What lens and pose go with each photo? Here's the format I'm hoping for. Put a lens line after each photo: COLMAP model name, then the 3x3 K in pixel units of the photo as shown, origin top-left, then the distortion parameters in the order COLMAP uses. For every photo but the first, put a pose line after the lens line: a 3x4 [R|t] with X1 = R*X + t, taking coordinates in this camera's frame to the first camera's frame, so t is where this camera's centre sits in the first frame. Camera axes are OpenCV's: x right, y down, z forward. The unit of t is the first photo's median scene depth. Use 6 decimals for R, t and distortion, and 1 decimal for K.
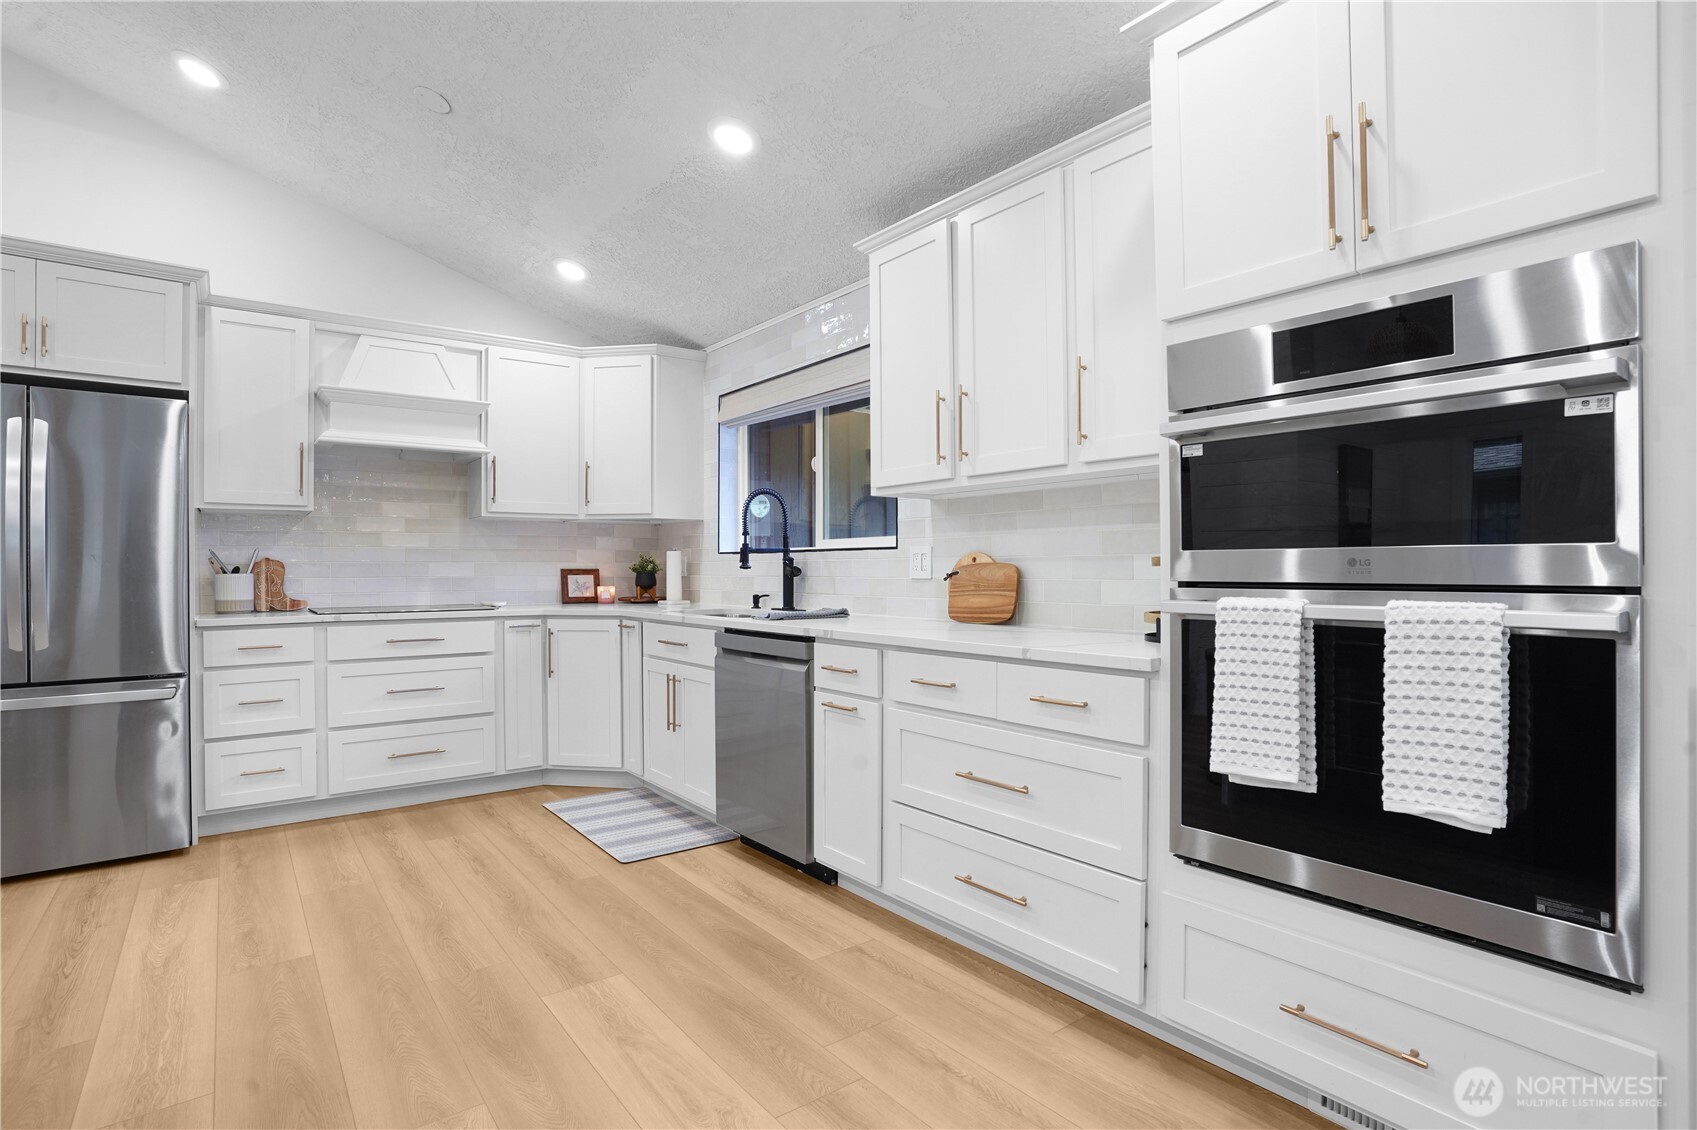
lens RADIAL K [[839.2, 0, 840.5], [0, 839.2, 565.0], [0, 0, 1]] dist [-0.076884, 0.035208]
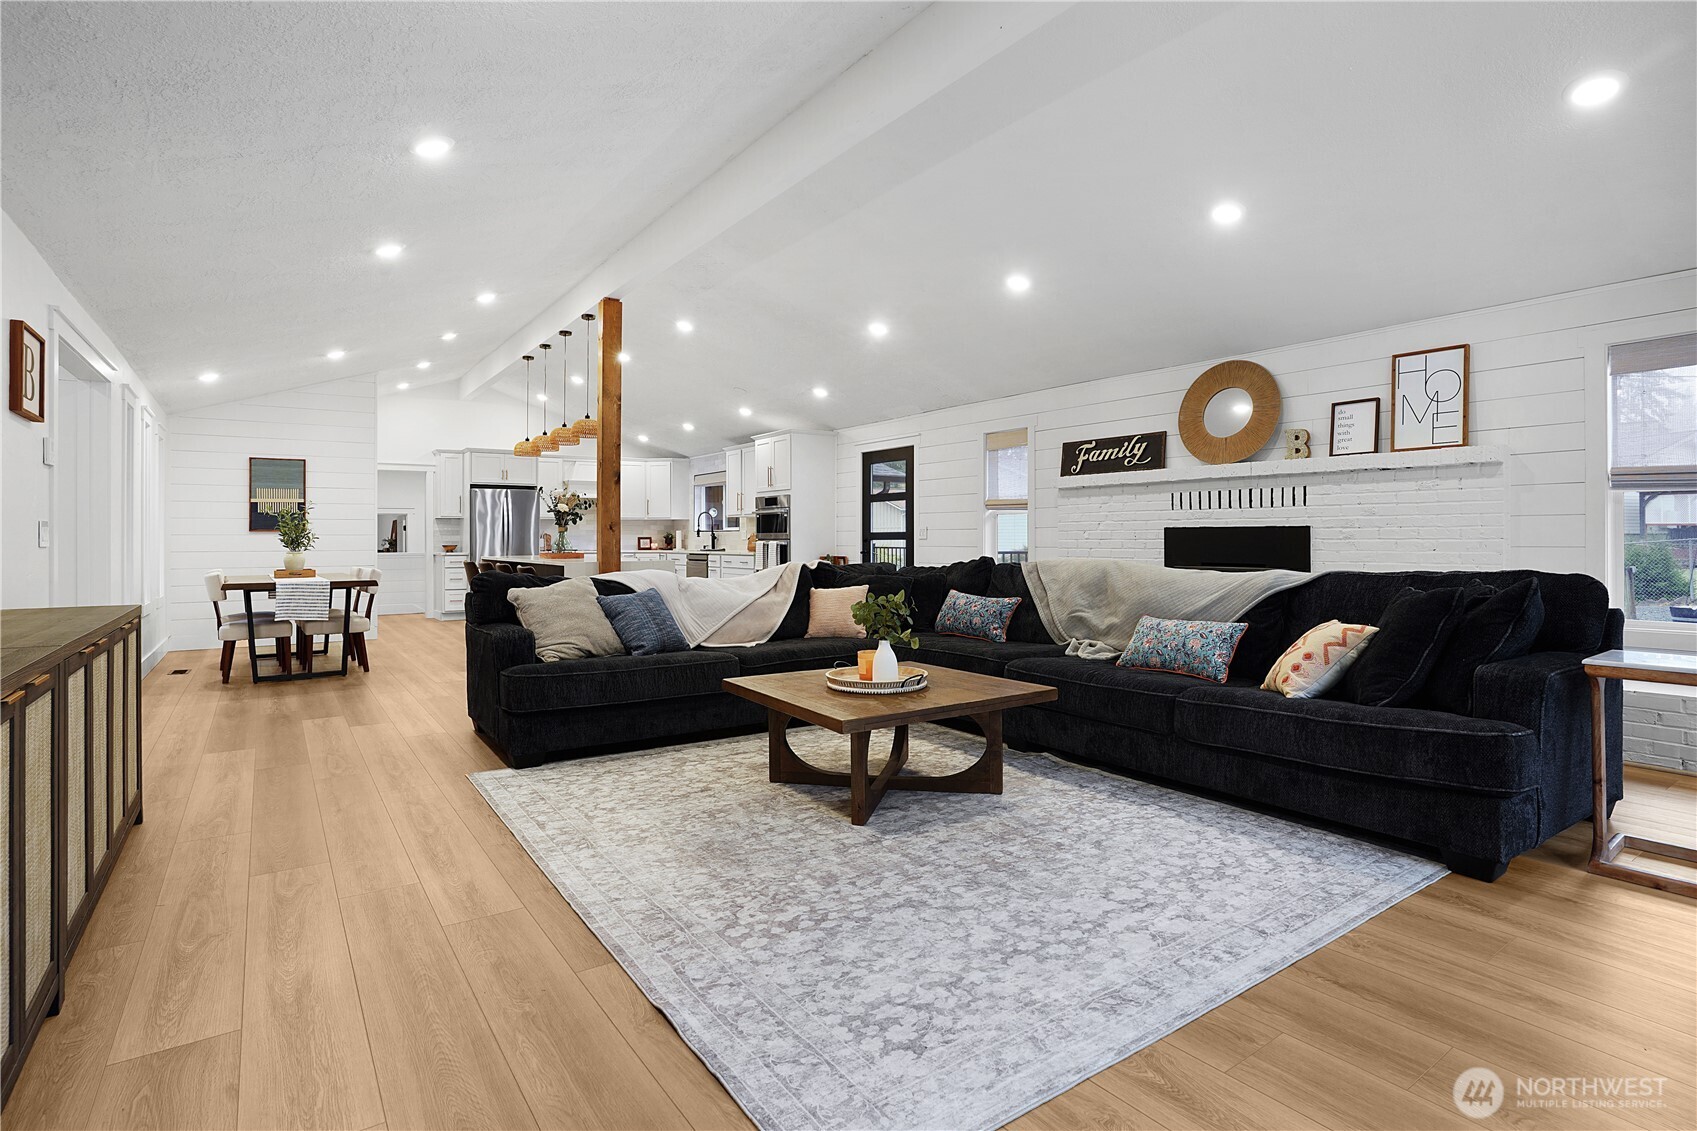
lens RADIAL K [[839.2, 0, 827.8], [0, 839.2, 536.2], [0, 0, 1]] dist [-0.076884, 0.035208]
pose [[0.998651, -0.001046, -0.051916, 0.582013], [0.001158, 0.999997, 0.002132, -0.004906], [0.051914, -0.002190, 0.998649, -2.316079]]
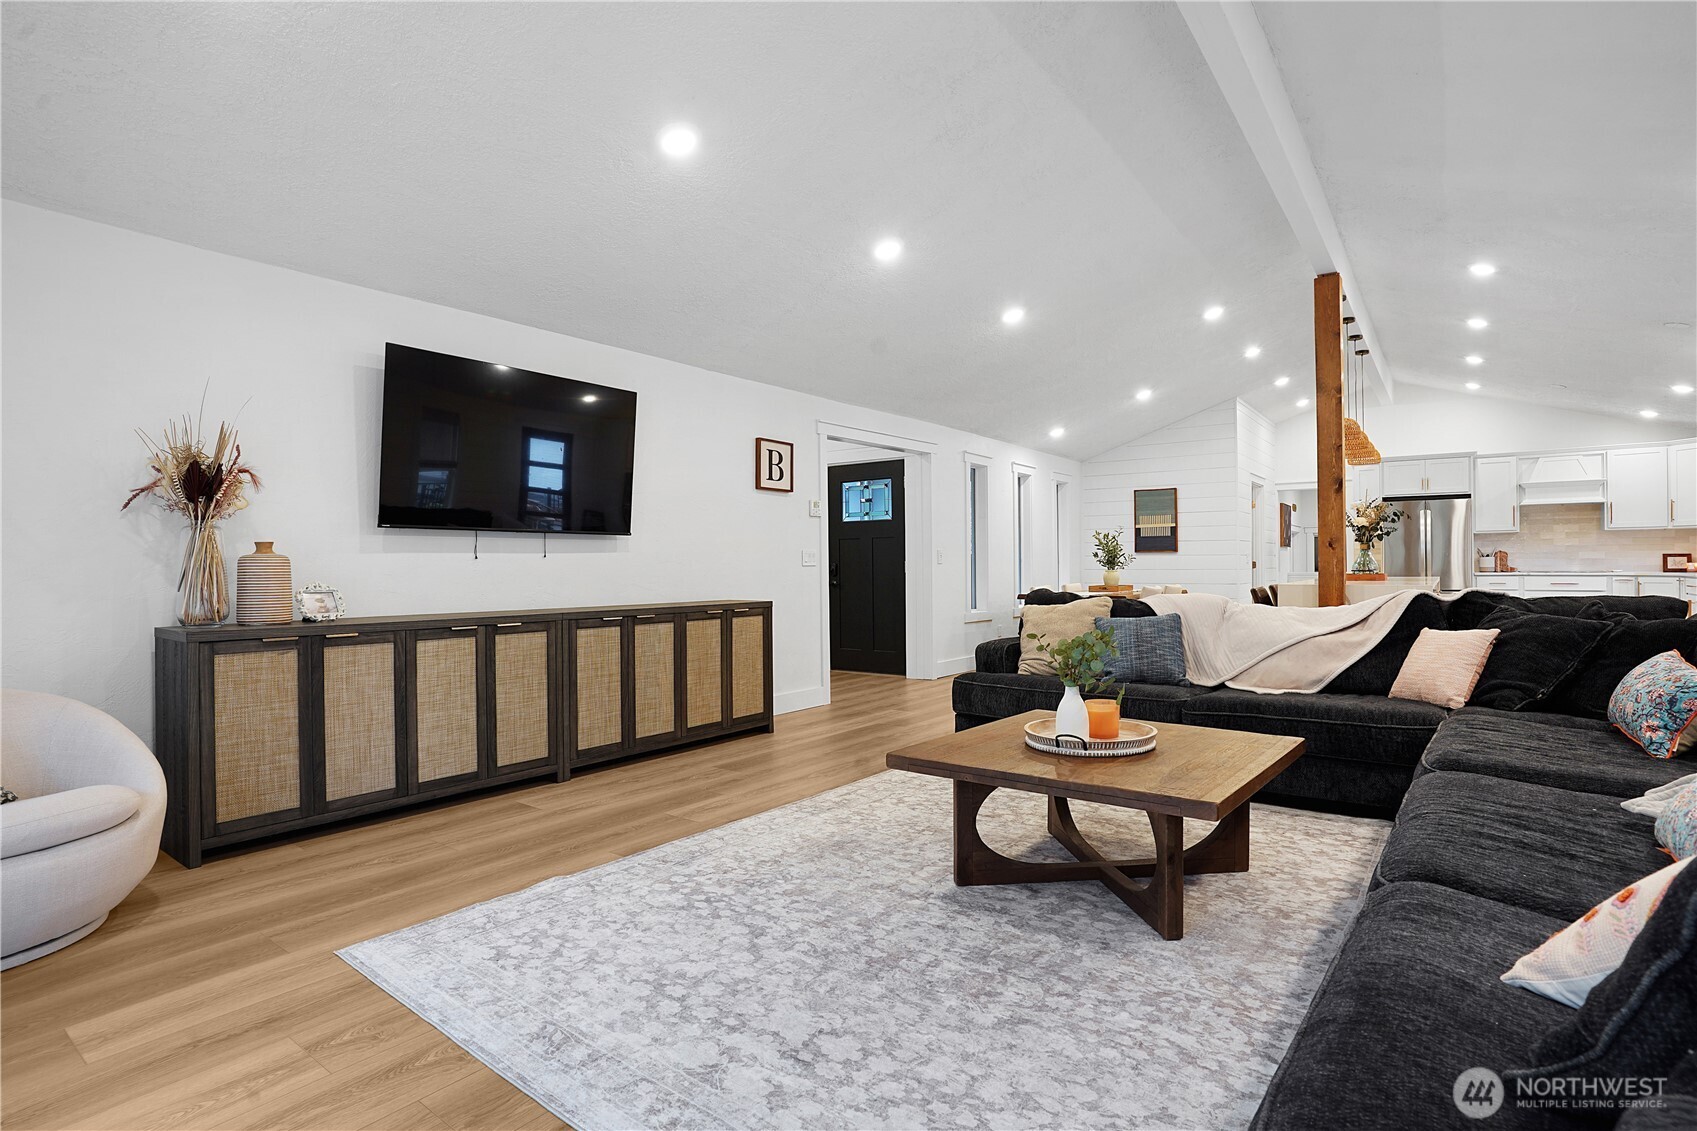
lens RADIAL K [[839.2, 0, 857.6], [0, 839.2, 563.4], [0, 0, 1]] dist [-0.076884, 0.035208]
pose [[0.278466, -0.002471, -0.960443, 1.255307], [0.012175, 0.999925, 0.000957, 0.003479], [0.960369, -0.011960, 0.278475, -1.757465]]
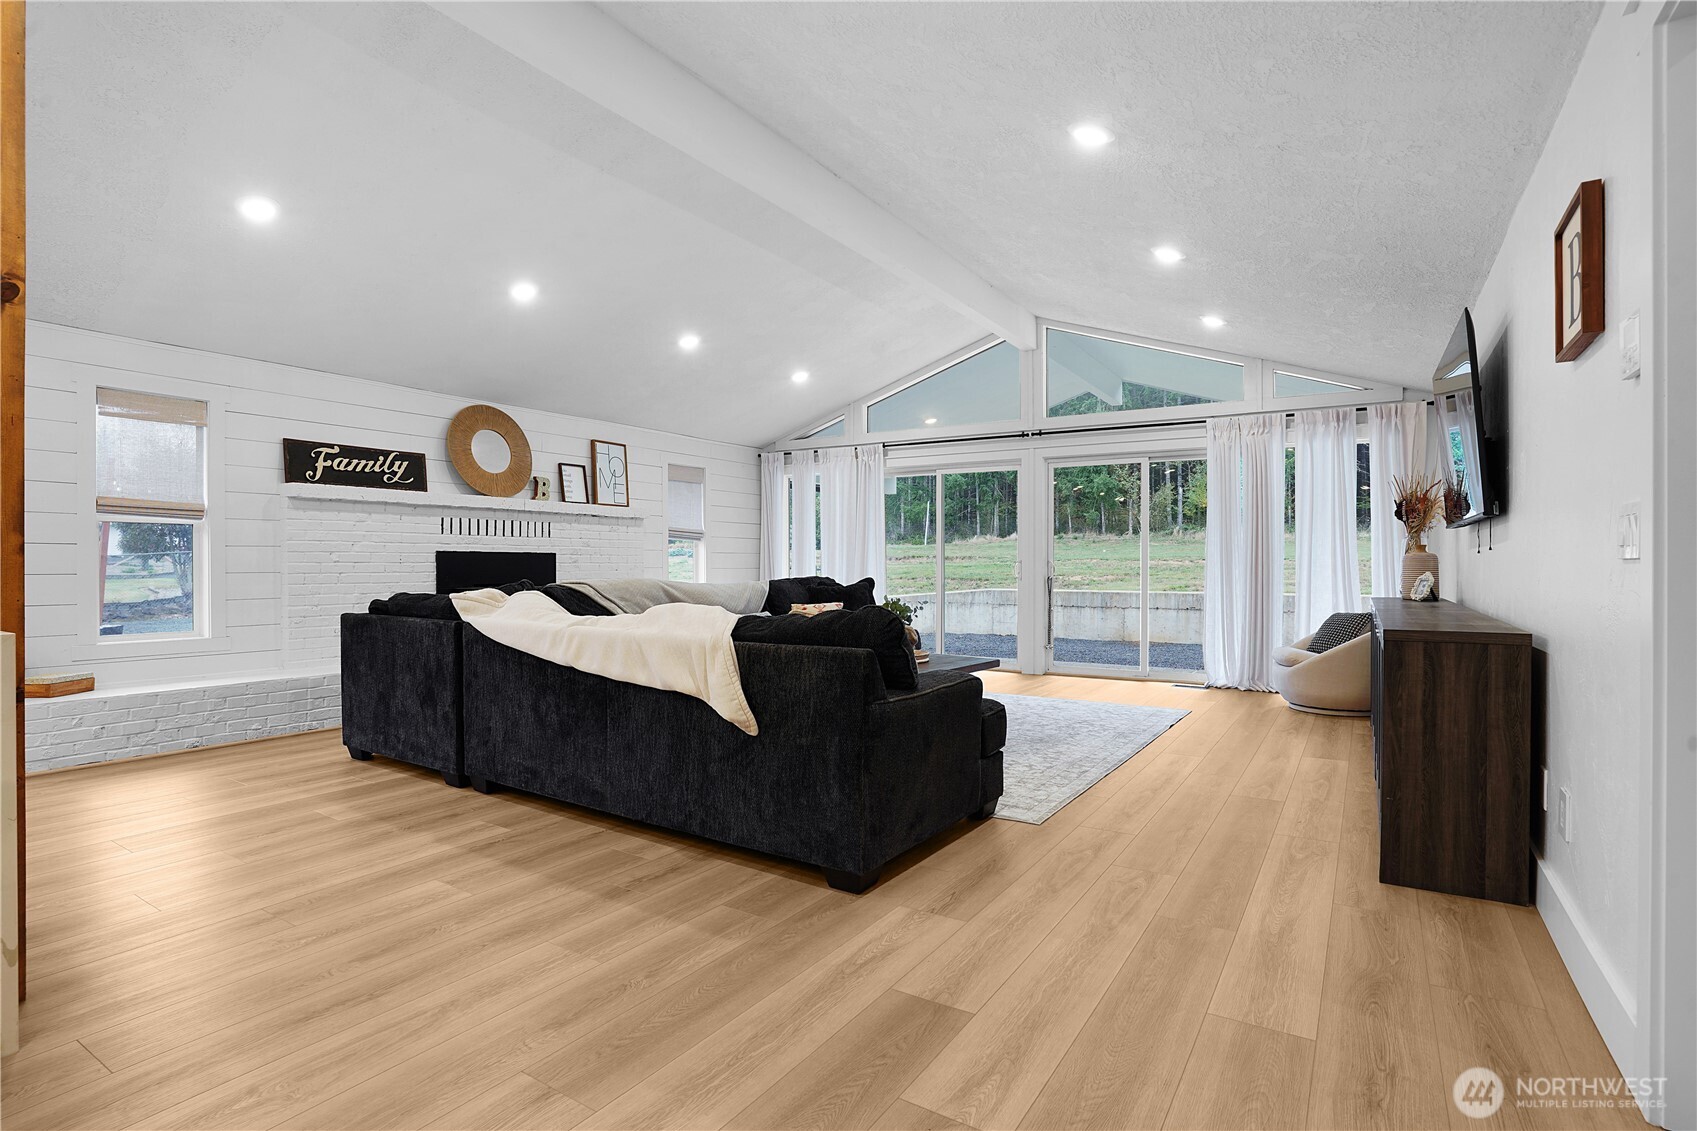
lens RADIAL K [[839.2, 0, 861.4], [0, 839.2, 568.0], [0, 0, 1]] dist [-0.076884, 0.035208]
pose [[-0.349484, 0.001495, 0.936941, -0.719590], [-0.003355, 0.999990, -0.002847, 0.018380], [-0.936936, -0.004138, -0.349476, -0.797049]]
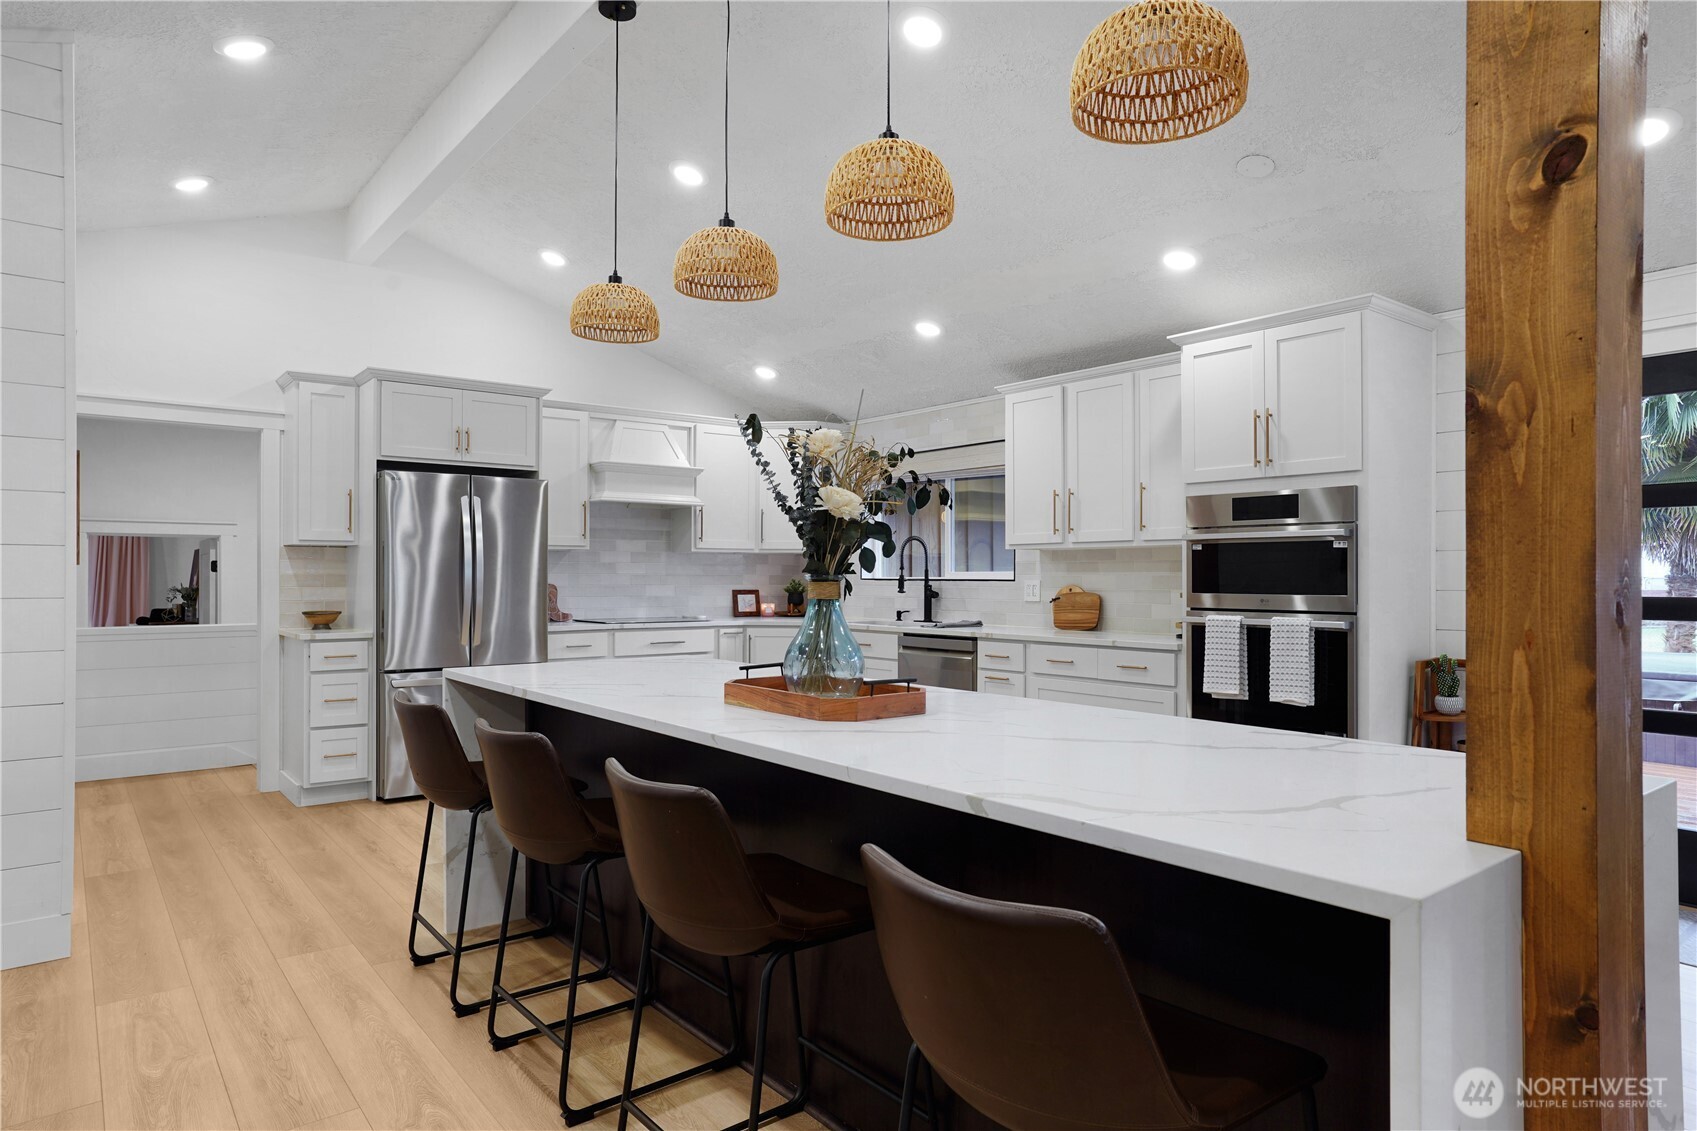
lens RADIAL K [[1005.8, 0, 839.5], [0, 1005.8, 576.2], [0, 0, 1]] dist [-0.038020, 0.006795]
pose [[0.999857, 0.006063, 0.015813, -0.261871], [-0.006127, 0.999973, 0.004018, -0.031747], [-0.015788, -0.004114, 0.999867, -0.761747]]
